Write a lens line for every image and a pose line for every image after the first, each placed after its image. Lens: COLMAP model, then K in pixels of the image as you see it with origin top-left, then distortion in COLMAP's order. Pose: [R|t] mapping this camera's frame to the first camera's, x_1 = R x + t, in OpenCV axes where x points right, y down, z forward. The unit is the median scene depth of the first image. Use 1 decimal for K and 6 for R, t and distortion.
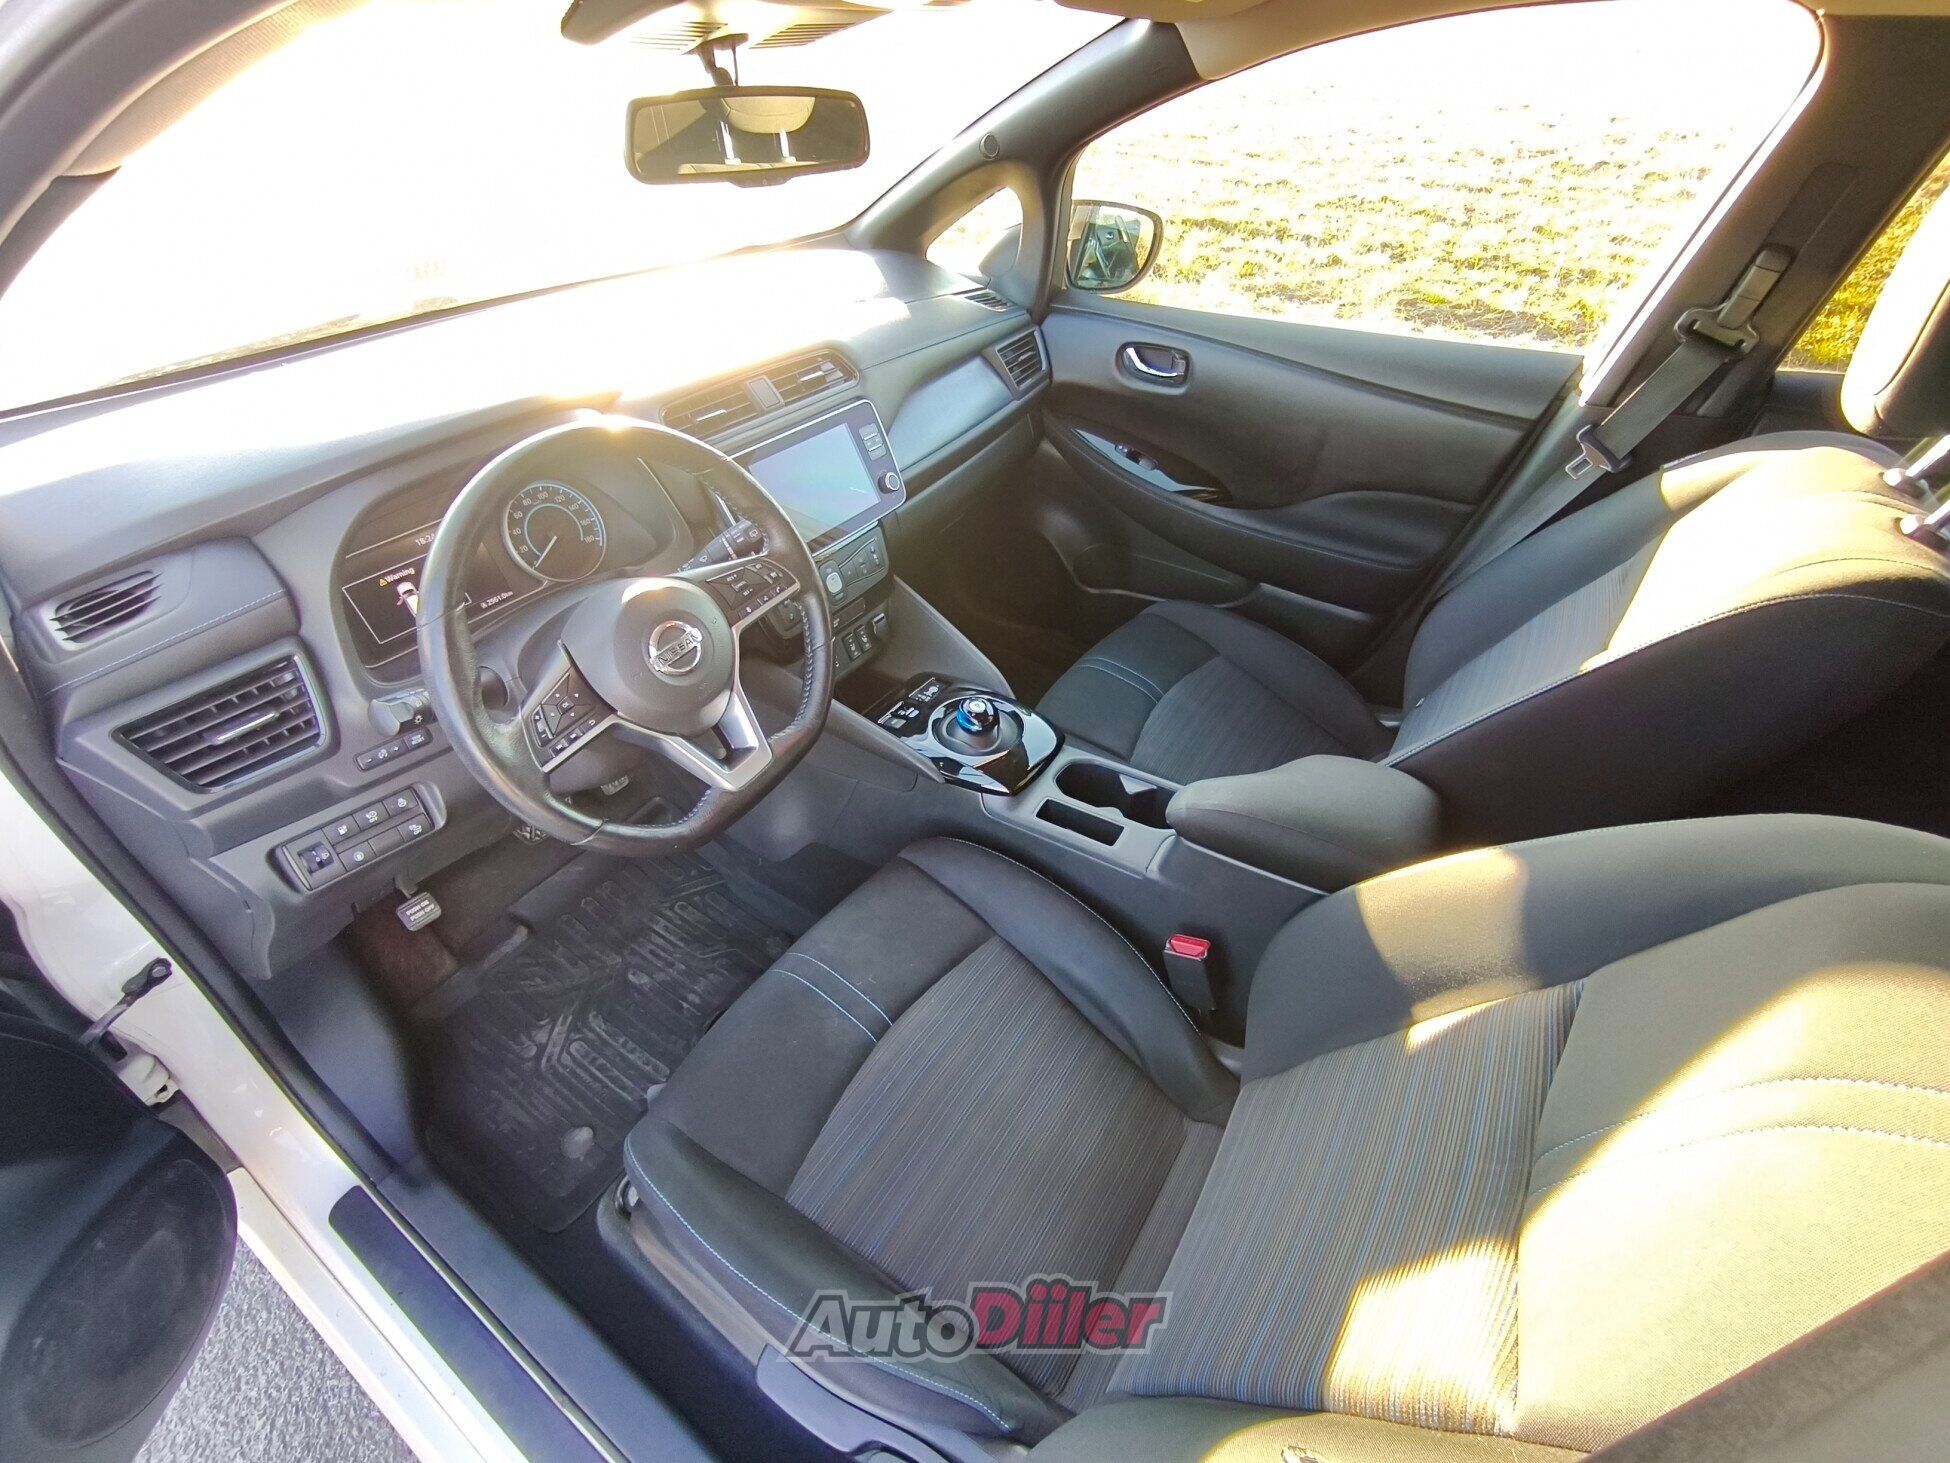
lens RADIAL K [[875.2, 0, 975.0], [0, 875.2, 731.5], [0, 0, 1]] dist [-0.000457, -0.000105]
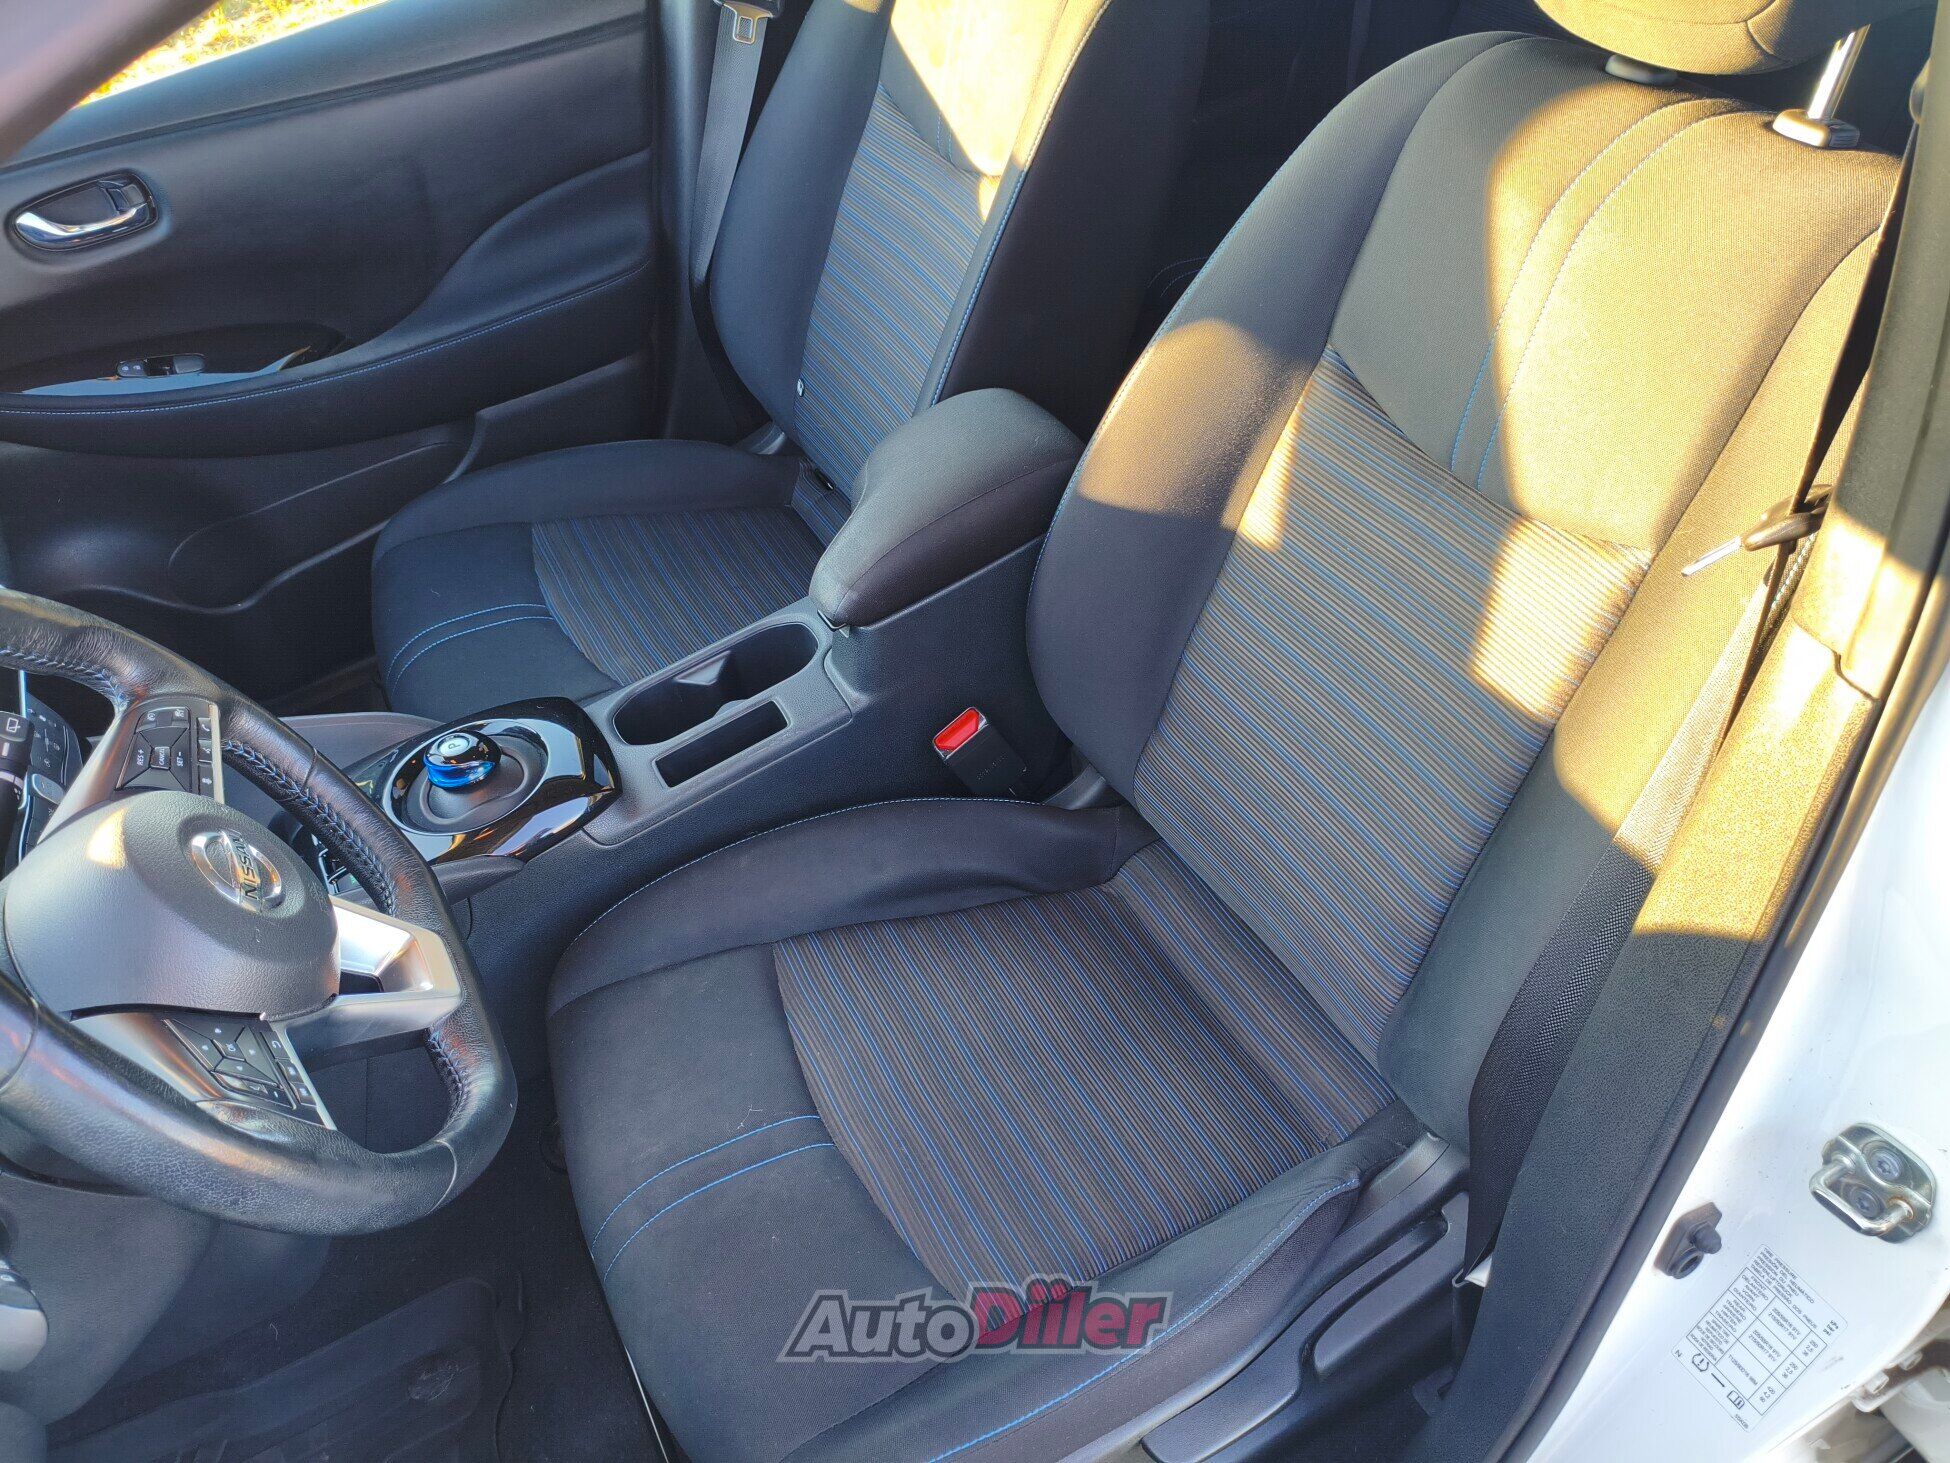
lens RADIAL K [[1457.6, 0, 975.0], [0, 1457.6, 731.5], [0, 0, 1]] dist [0.065426, -0.115010]
pose [[0.476013, -0.663017, 0.577771, -0.405721], [0.661154, 0.703008, 0.262021, -0.065220], [-0.579902, 0.257271, 0.772998, 0.010775]]
